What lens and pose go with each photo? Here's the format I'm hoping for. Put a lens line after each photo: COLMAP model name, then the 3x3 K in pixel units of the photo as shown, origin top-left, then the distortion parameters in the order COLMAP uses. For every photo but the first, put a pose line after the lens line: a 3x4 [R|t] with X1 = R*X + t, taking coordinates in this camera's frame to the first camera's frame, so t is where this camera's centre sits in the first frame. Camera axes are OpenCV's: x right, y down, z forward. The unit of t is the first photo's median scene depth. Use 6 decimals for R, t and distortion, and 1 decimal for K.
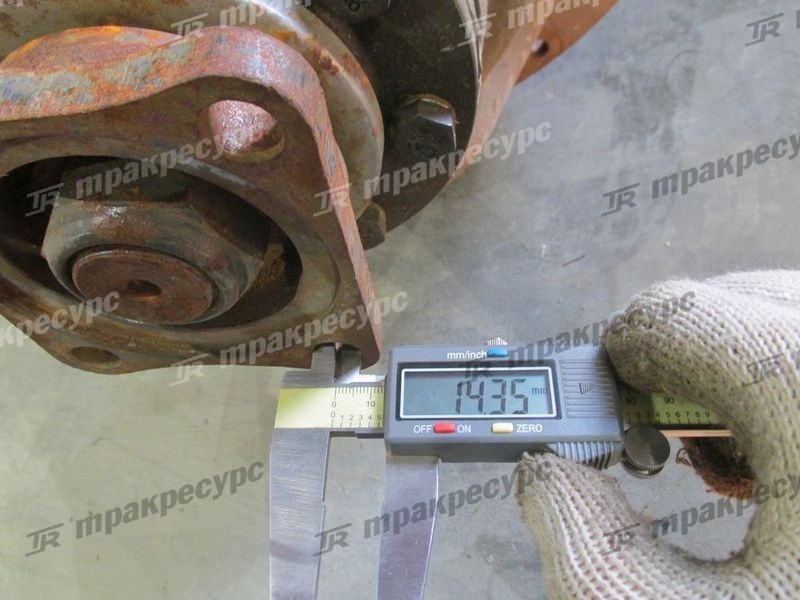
lens RADIAL K [[660.9, 0, 400.0], [0, 660.9, 300.0], [0, 0, 1]] dist [-0.030564, 0.003749]
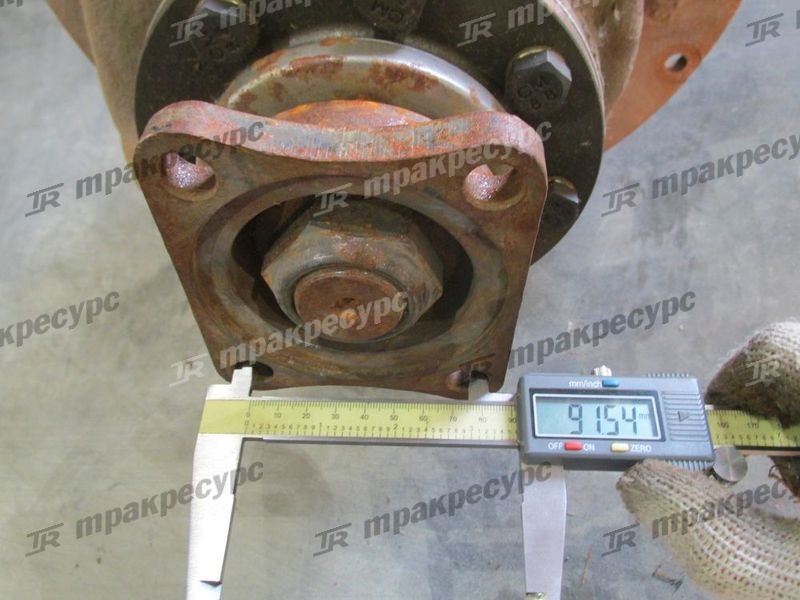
lens RADIAL K [[660.9, 0, 400.0], [0, 660.9, 300.0], [0, 0, 1]] dist [-0.030564, 0.003749]
pose [[0.994763, 0.076225, 0.068090, -0.157567], [-0.066485, 0.988563, -0.135364, 0.053957], [-0.077629, 0.130128, 0.988454, -0.093778]]
